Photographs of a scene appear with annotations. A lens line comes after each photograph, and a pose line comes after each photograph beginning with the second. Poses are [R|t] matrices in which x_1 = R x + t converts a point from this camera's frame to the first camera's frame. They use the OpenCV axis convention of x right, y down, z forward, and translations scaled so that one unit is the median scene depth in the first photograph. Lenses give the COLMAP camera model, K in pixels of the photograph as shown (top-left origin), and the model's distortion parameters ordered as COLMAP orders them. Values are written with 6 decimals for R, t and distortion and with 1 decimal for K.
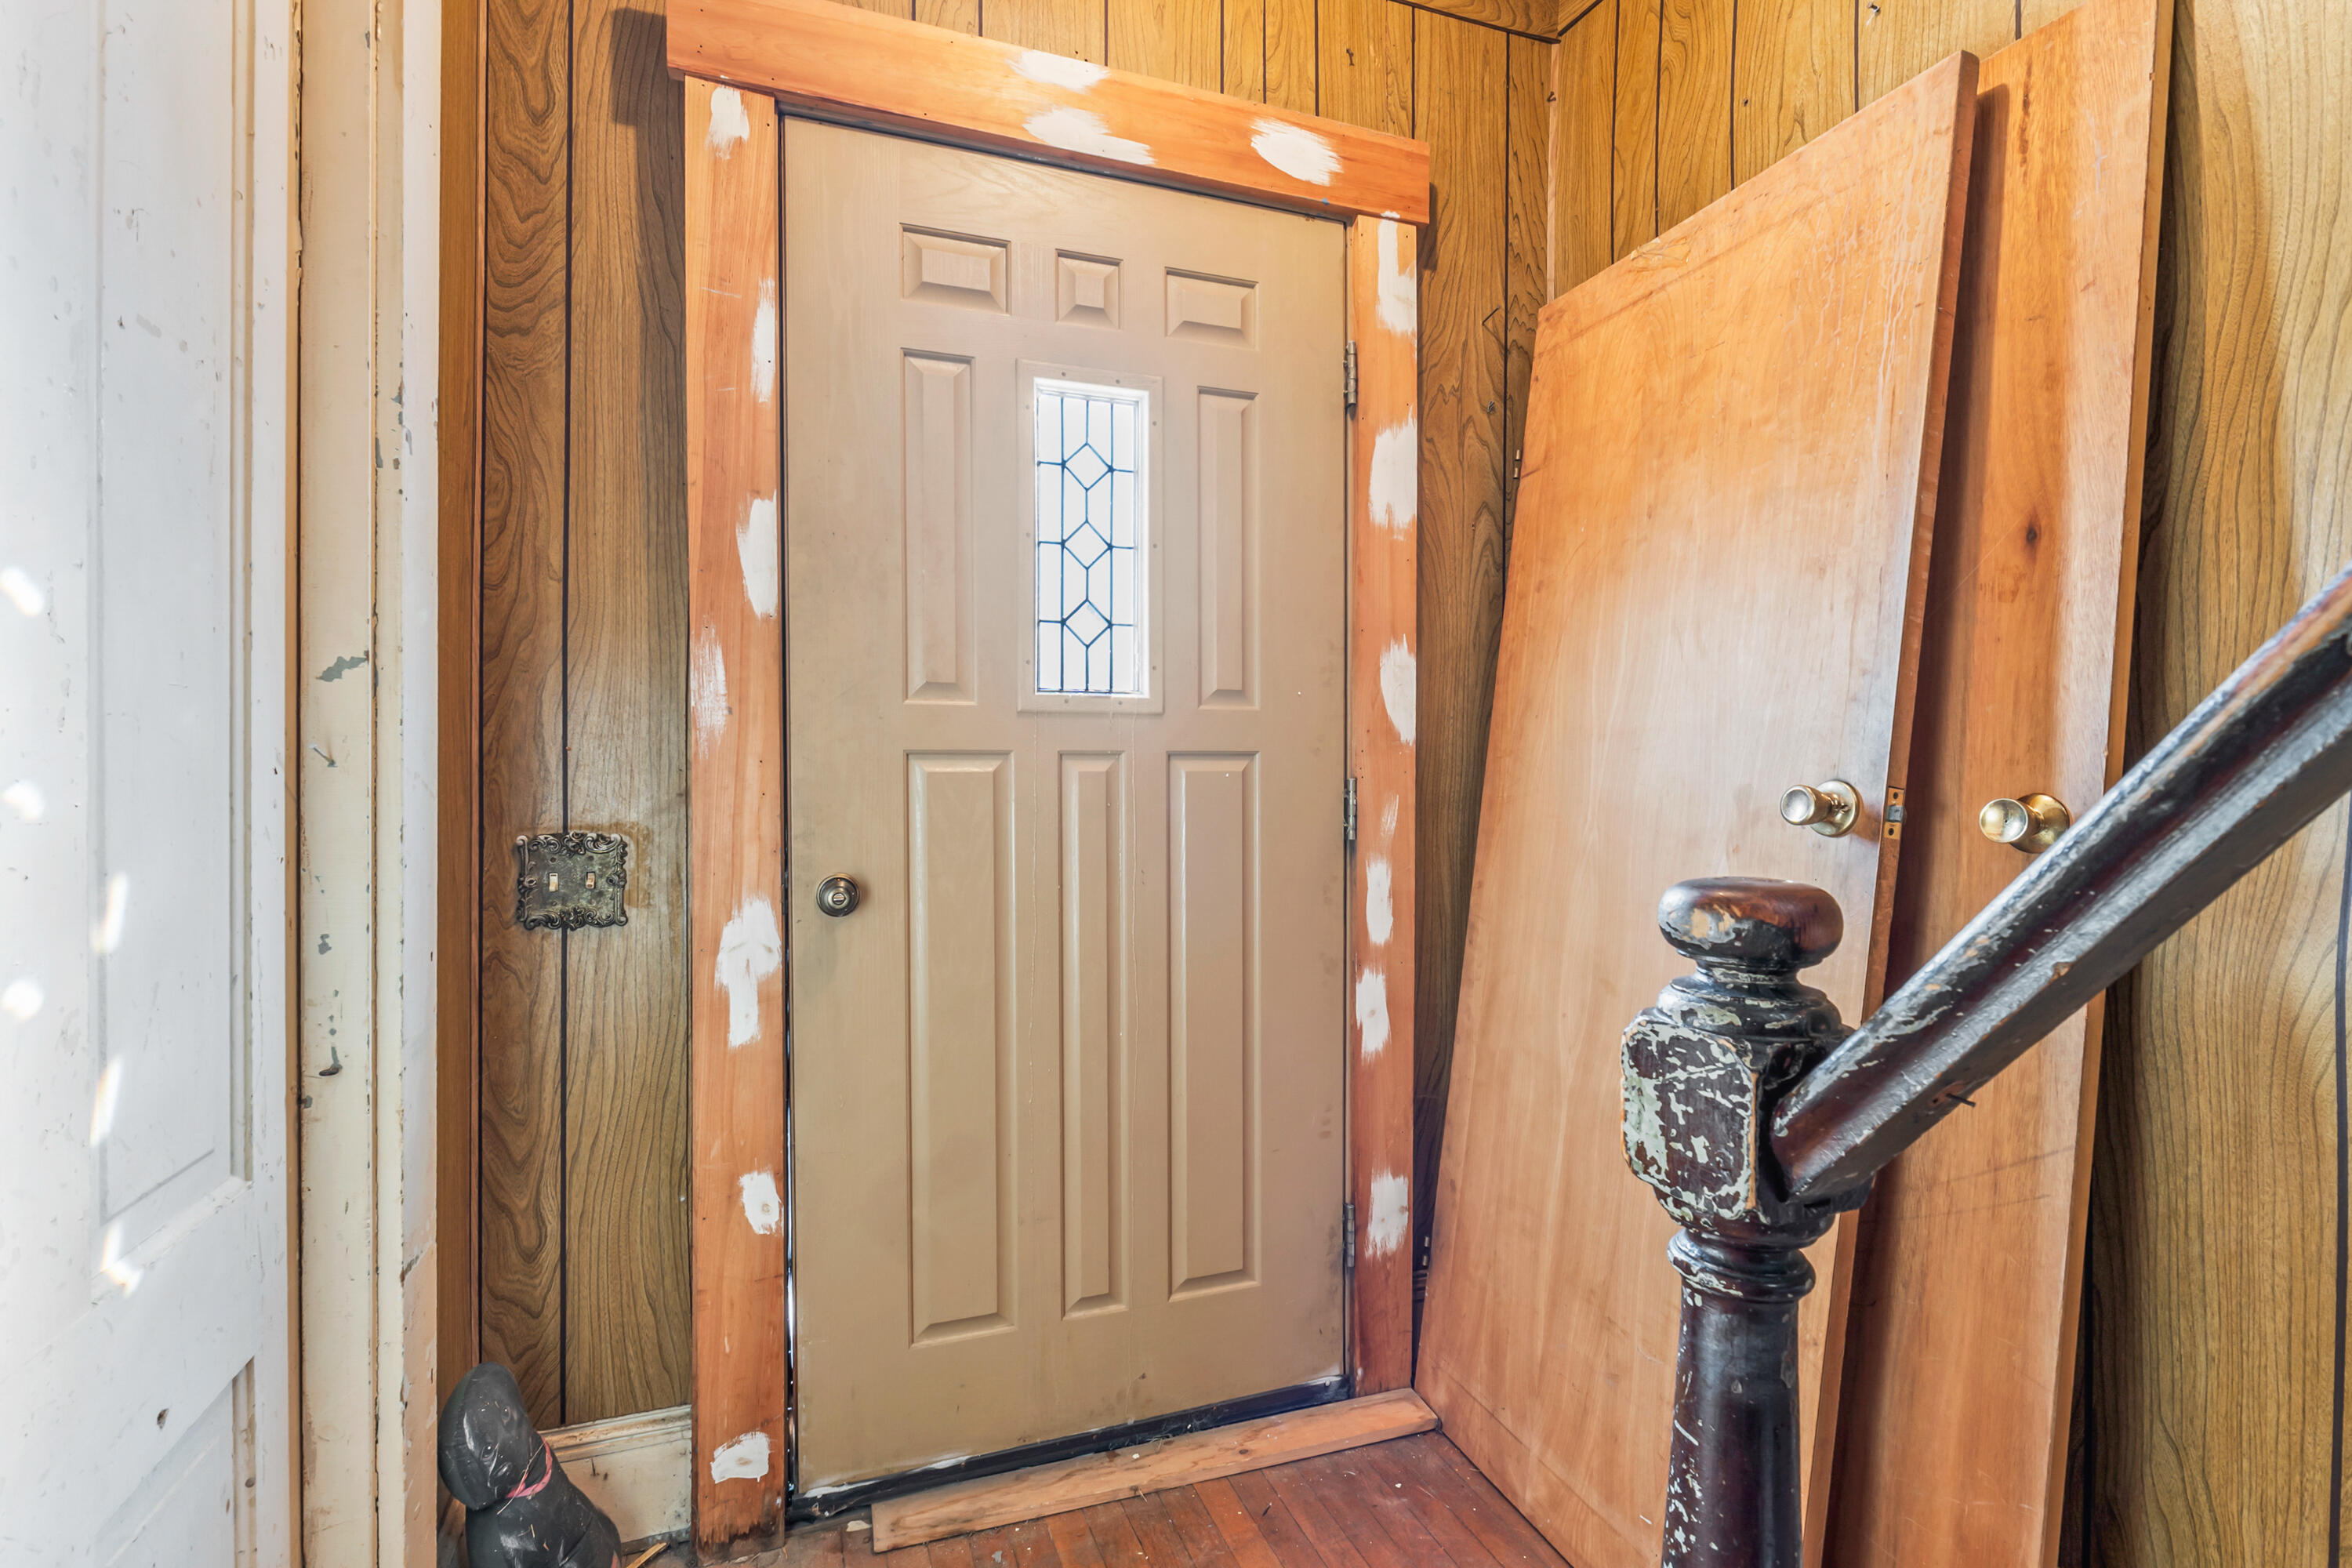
lens RADIAL K [[1081.7, 0, 1179.1], [0, 1081.7, 801.5], [0, 0, 1]] dist [-0.006895, -0.000623]
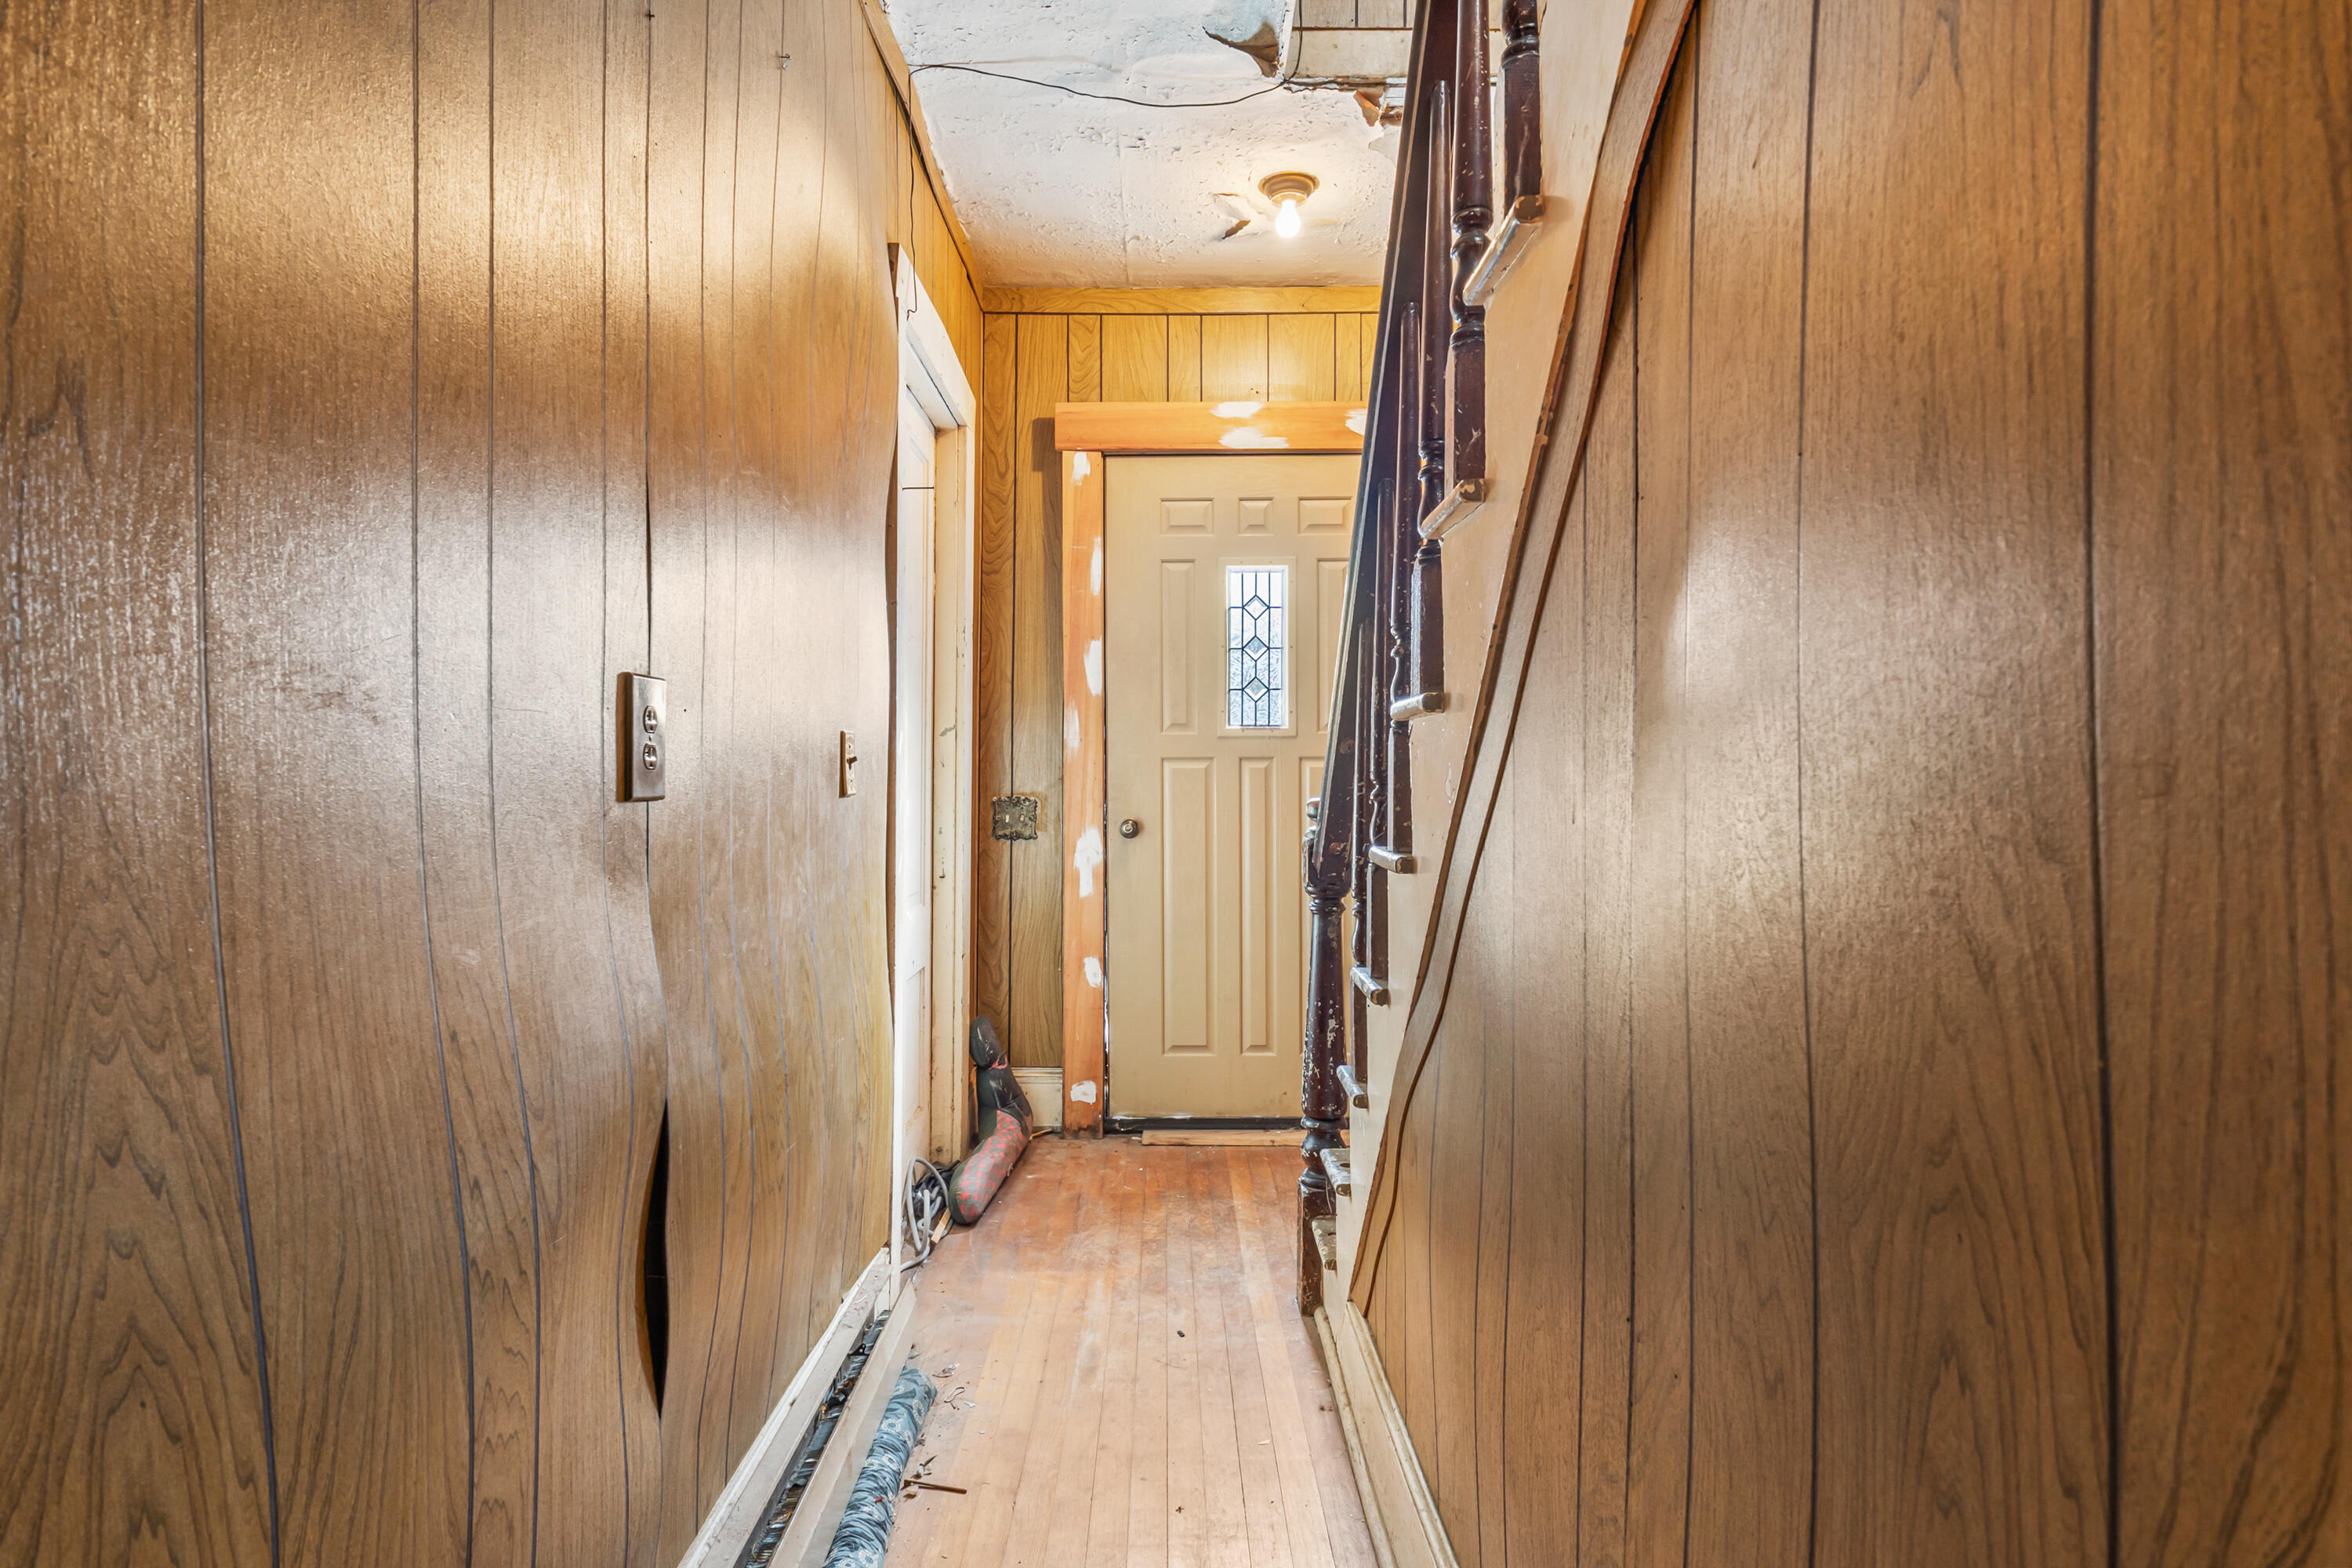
lens RADIAL K [[1270.8, 0, 1175.5], [0, 1270.8, 778.8], [0, 0, 1]] dist [-0.002355, 0.000051]
pose [[0.938534, 0.003221, -0.345172, 0.624423], [-0.004990, 0.999979, -0.004238, 0.002527], [0.345151, 0.005700, 0.938530, -1.288152]]
